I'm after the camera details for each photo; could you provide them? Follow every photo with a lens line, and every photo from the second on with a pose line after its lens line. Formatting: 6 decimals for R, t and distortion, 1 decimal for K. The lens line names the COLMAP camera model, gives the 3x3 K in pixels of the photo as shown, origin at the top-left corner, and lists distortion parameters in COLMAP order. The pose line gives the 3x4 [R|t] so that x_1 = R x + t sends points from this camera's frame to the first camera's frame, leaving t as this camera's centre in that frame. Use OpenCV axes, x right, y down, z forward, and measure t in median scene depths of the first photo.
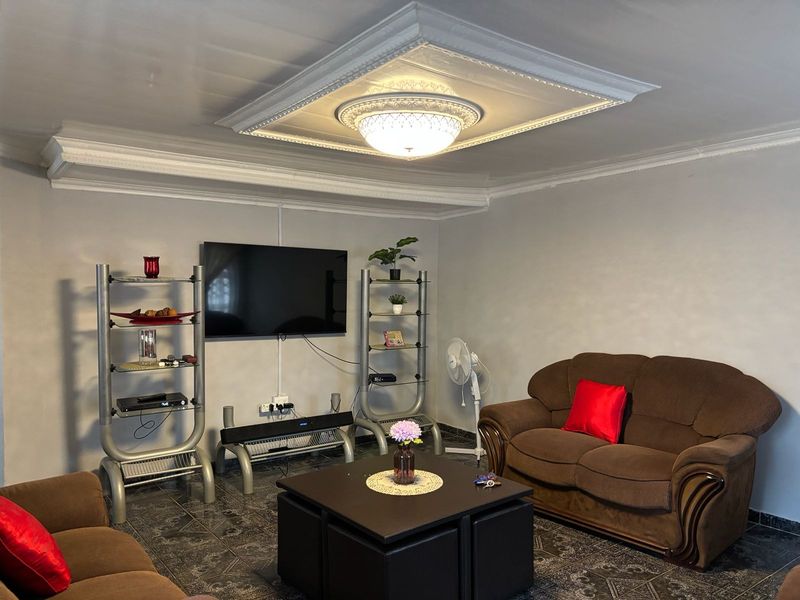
lens RADIAL K [[594.1, 0, 397.9], [0, 594.1, 298.0], [0, 0, 1]] dist [0.059469, -0.086597]
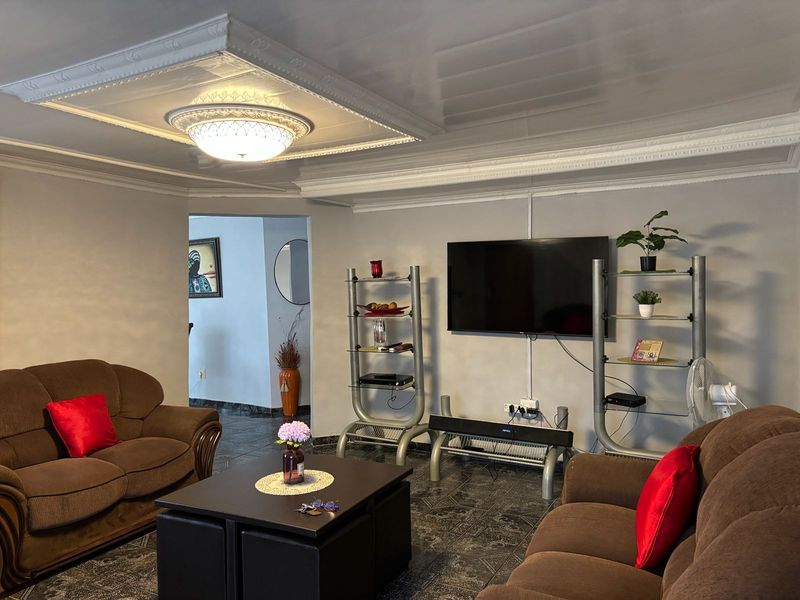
lens RADIAL K [[594.1, 0, 397.9], [0, 594.1, 298.0], [0, 0, 1]] dist [0.059469, -0.086597]
pose [[0.405949, 0.015034, -0.913772, 0.660989], [-0.000842, 0.999870, 0.016077, -0.010751], [0.913896, -0.005757, 0.405909, 0.500373]]
